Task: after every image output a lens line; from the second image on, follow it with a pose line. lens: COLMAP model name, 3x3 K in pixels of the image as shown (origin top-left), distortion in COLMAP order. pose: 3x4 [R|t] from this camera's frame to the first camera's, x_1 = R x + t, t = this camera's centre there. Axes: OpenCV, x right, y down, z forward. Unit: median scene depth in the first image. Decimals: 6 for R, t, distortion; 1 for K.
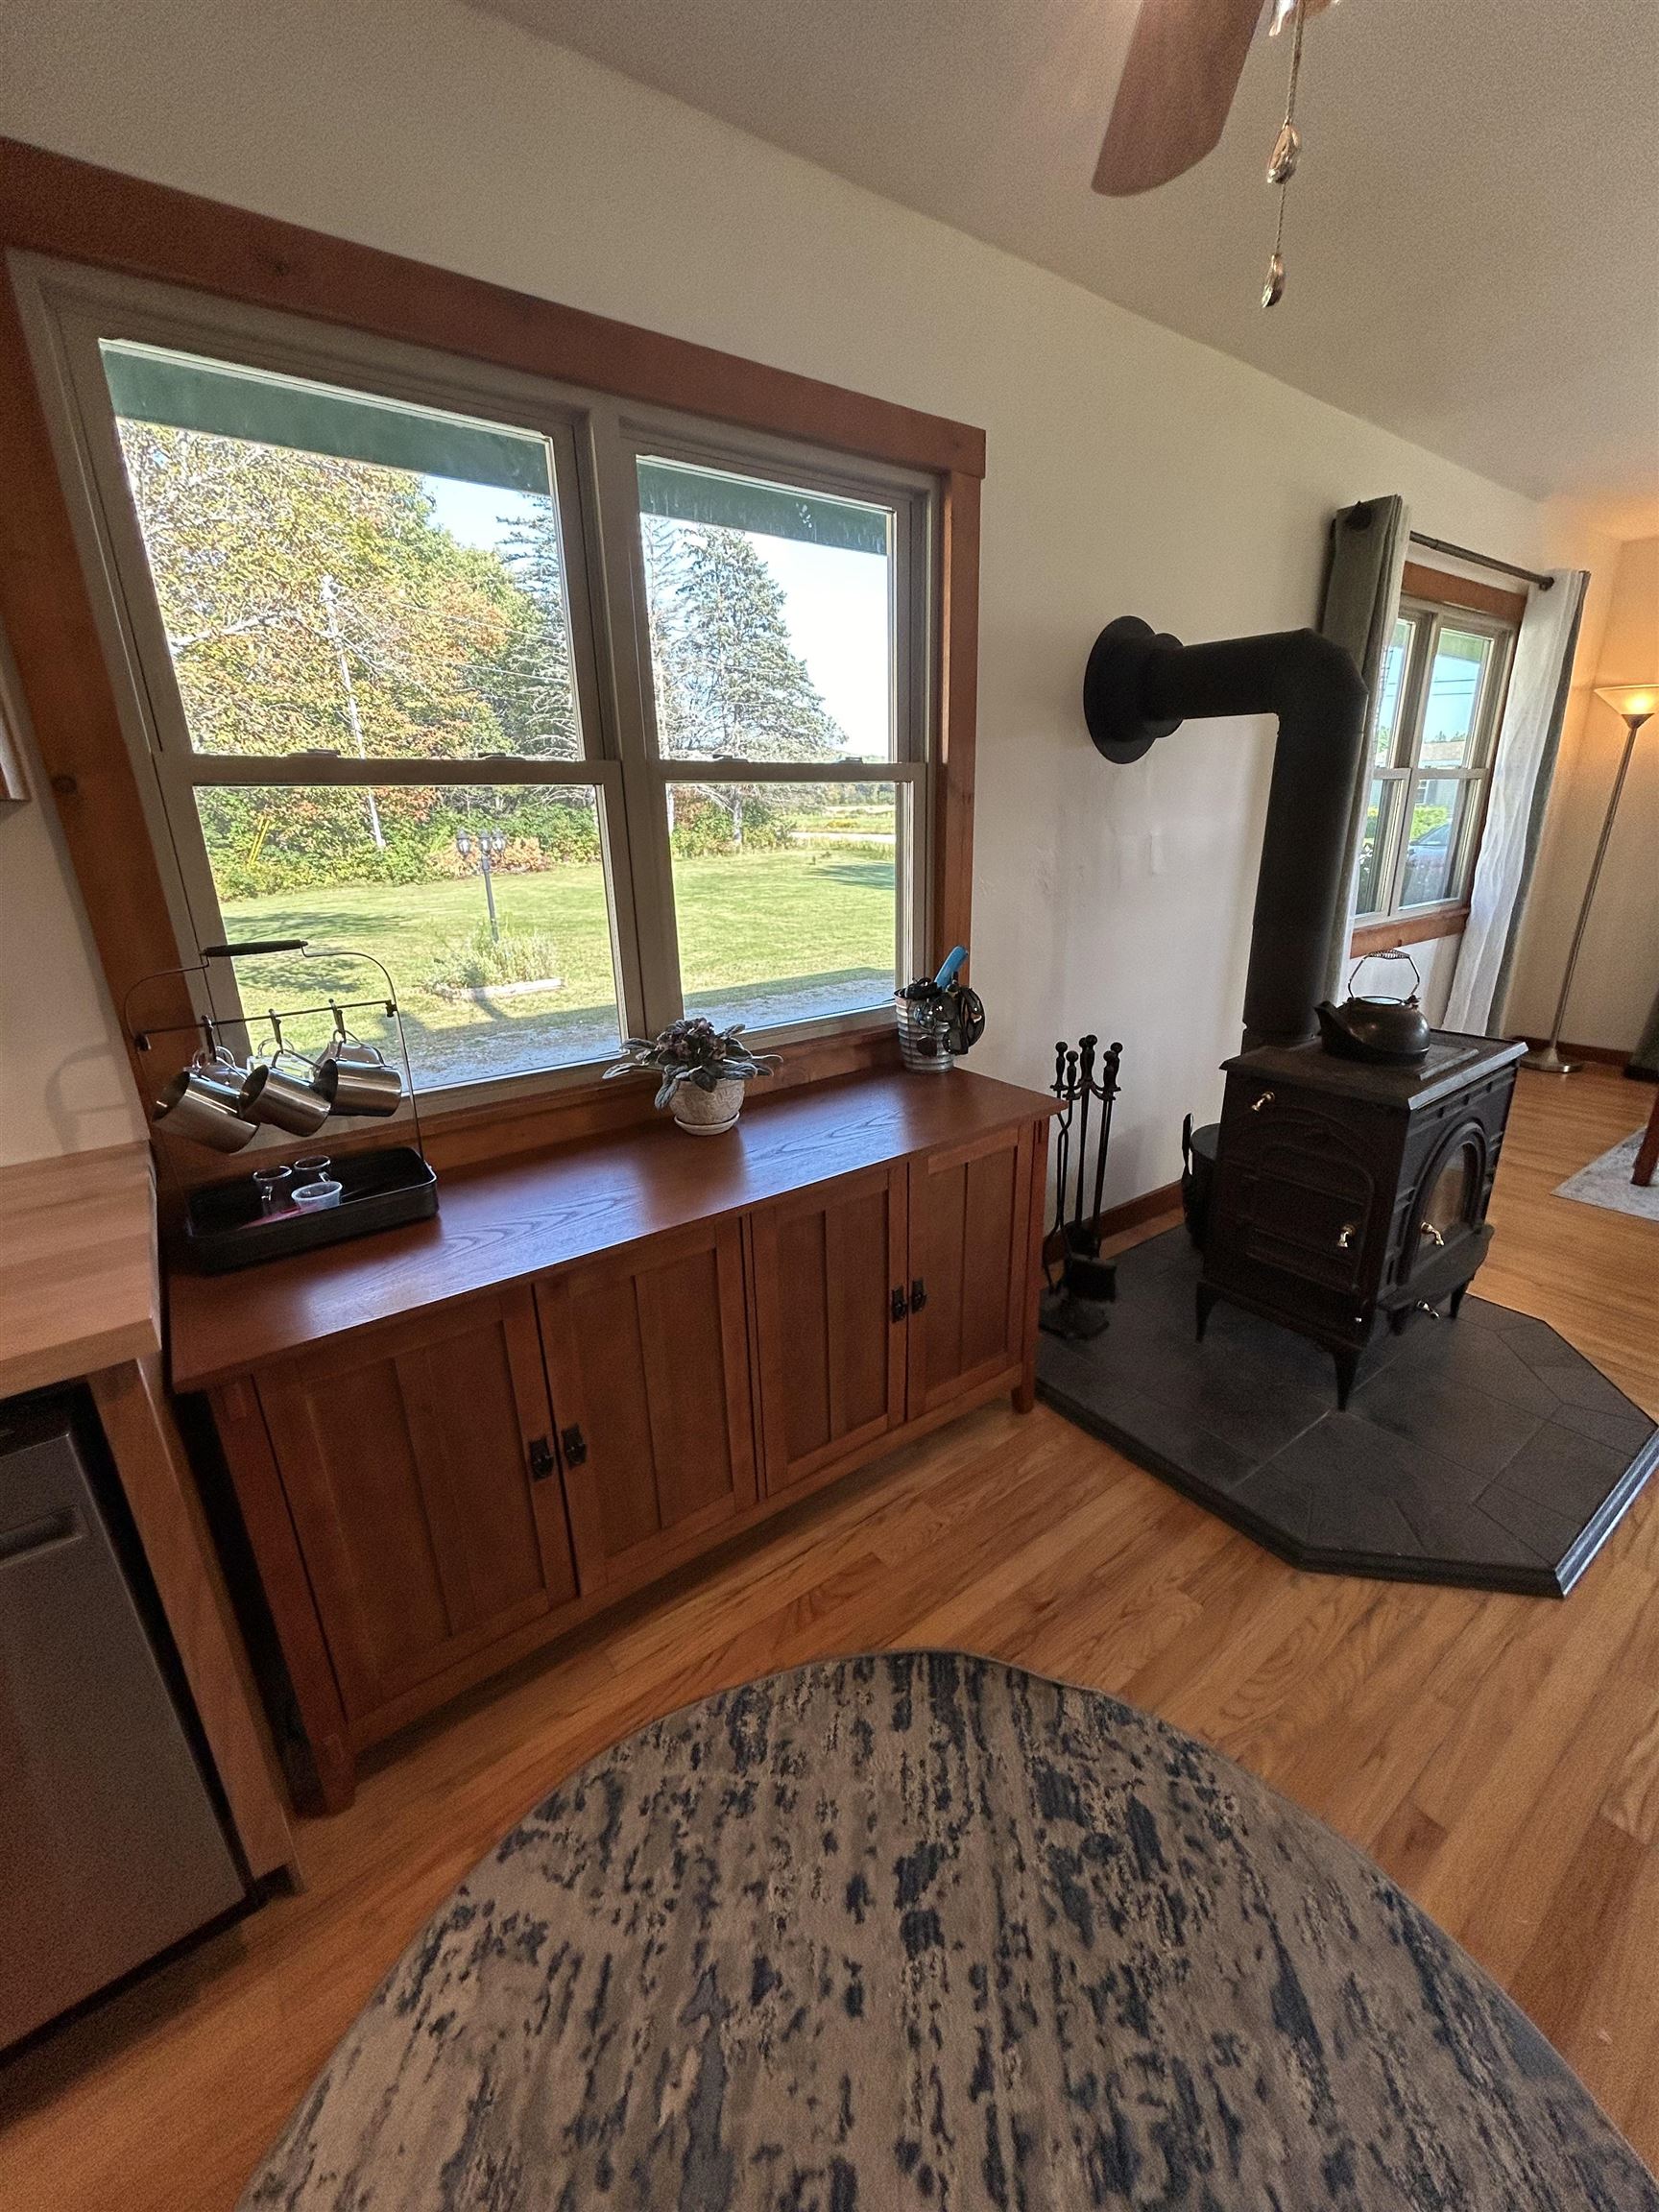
lens RADIAL K [[894.8, 0, 833.4], [0, 894.8, 1090.4], [0, 0, 1]] dist [0.008902, -0.000501]
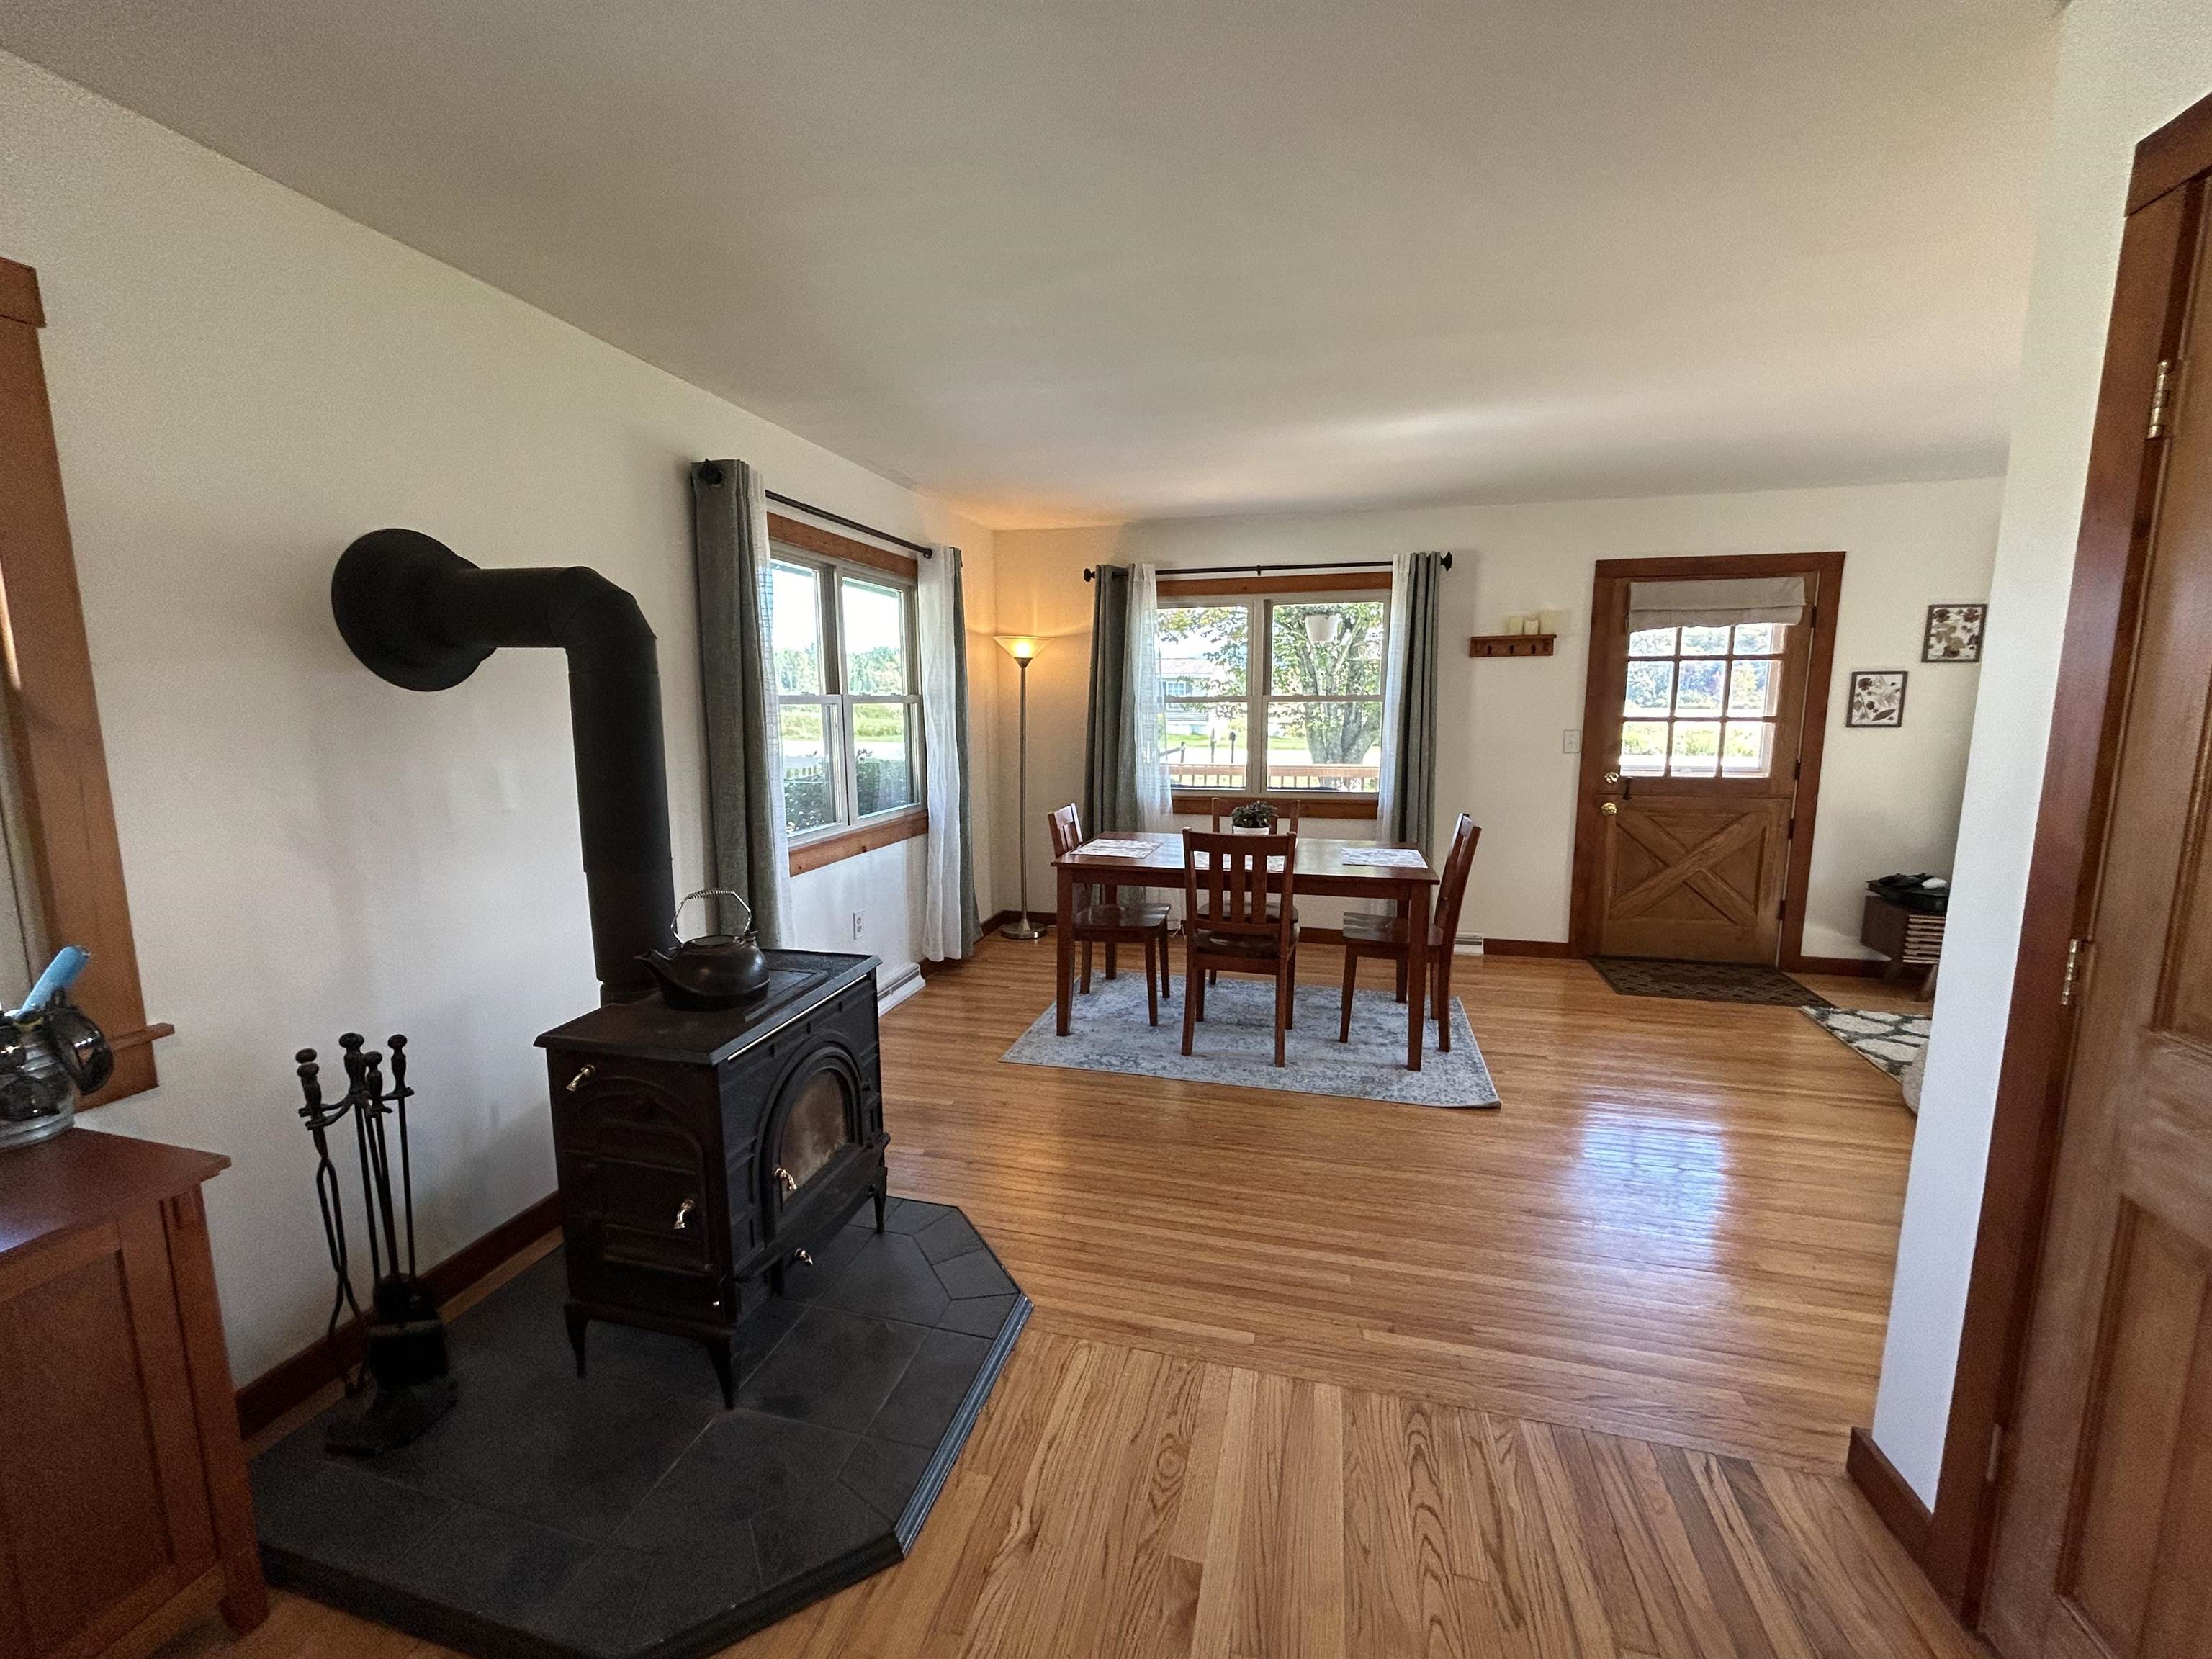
lens RADIAL K [[894.8, 0, 1097.1], [0, 894.8, 812.3], [0, 0, 1]] dist [0.008902, -0.000501]
pose [[0.785814, -0.056926, 0.615838, 0.305726], [0.169576, 0.977425, -0.126030, -0.038420], [-0.594761, 0.203467, 0.777727, -0.016955]]
